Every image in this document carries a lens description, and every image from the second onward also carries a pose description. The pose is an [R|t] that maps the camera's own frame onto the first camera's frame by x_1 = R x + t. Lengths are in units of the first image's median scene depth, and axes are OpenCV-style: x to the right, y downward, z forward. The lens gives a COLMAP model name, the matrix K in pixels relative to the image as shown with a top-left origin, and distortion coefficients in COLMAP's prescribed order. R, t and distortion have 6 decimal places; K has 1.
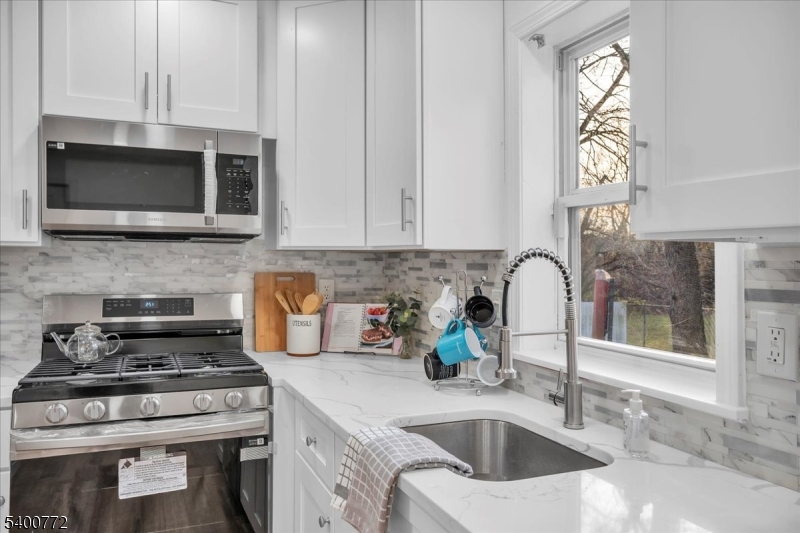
lens RADIAL K [[529.4, 0, 360.6], [0, 529.4, 270.1], [0, 0, 1]] dist [0.002112, 0.002026]
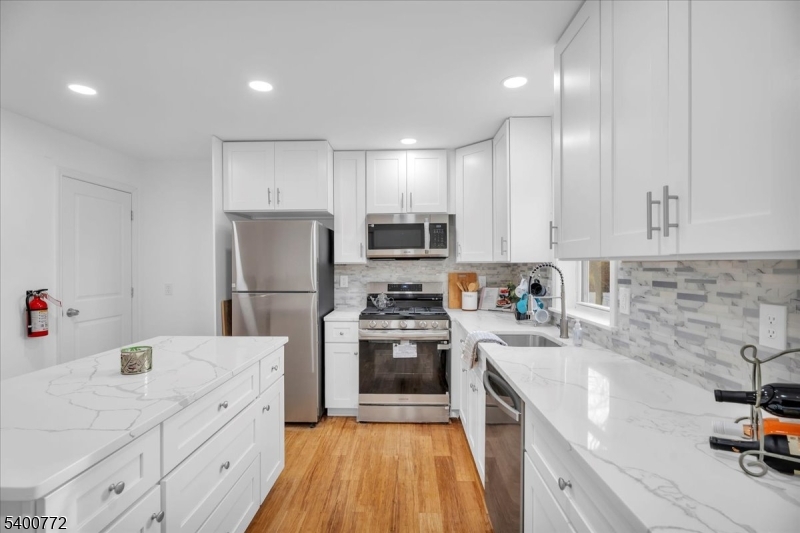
lens RADIAL K [[357.0, 0, 390.8], [0, 357.0, 274.6], [0, 0, 1]] dist [-0.001798, 0.000198]
pose [[0.899777, -0.003817, -0.436333, 0.275757], [0.008053, 0.999937, 0.007861, -0.003409], [0.436276, -0.010587, 0.899751, -0.535354]]
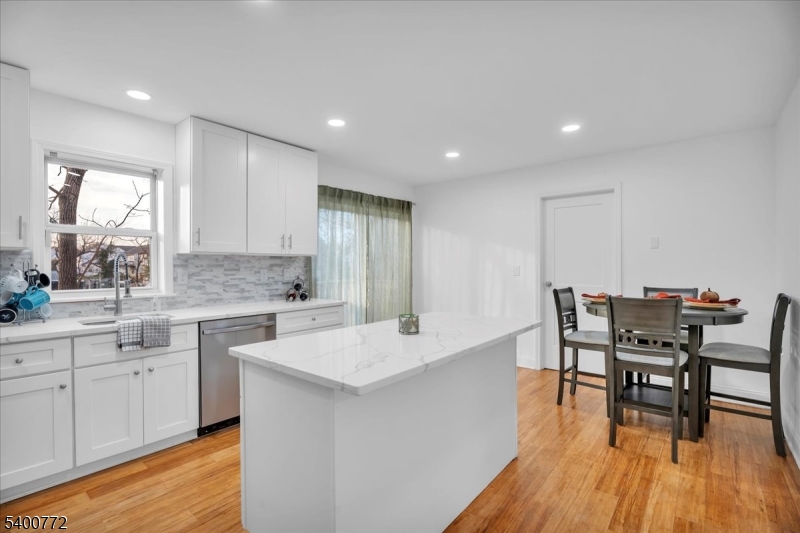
lens RADIAL K [[357.0, 0, 390.8], [0, 357.0, 274.6], [0, 0, 1]] dist [-0.001798, 0.000198]
pose [[-0.414370, -0.031630, 0.909559, -1.398250], [0.011380, 0.999138, 0.039930, 0.012108], [-0.910037, 0.026896, -0.413653, 0.341796]]
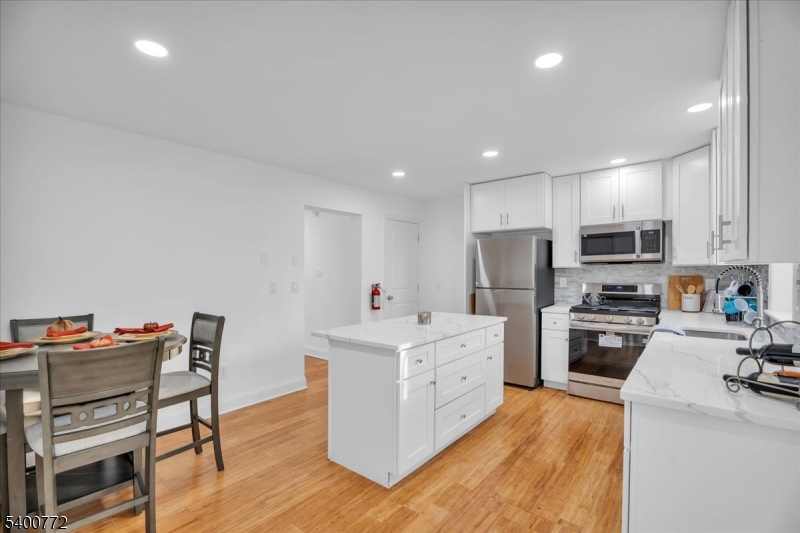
lens RADIAL K [[357.0, 0, 390.8], [0, 357.0, 274.6], [0, 0, 1]] dist [-0.001798, 0.000198]
pose [[0.416279, -0.007054, -0.909209, 0.834481], [0.001323, 0.999974, -0.007153, 0.010854], [0.909236, 0.001774, 0.416278, -0.888034]]
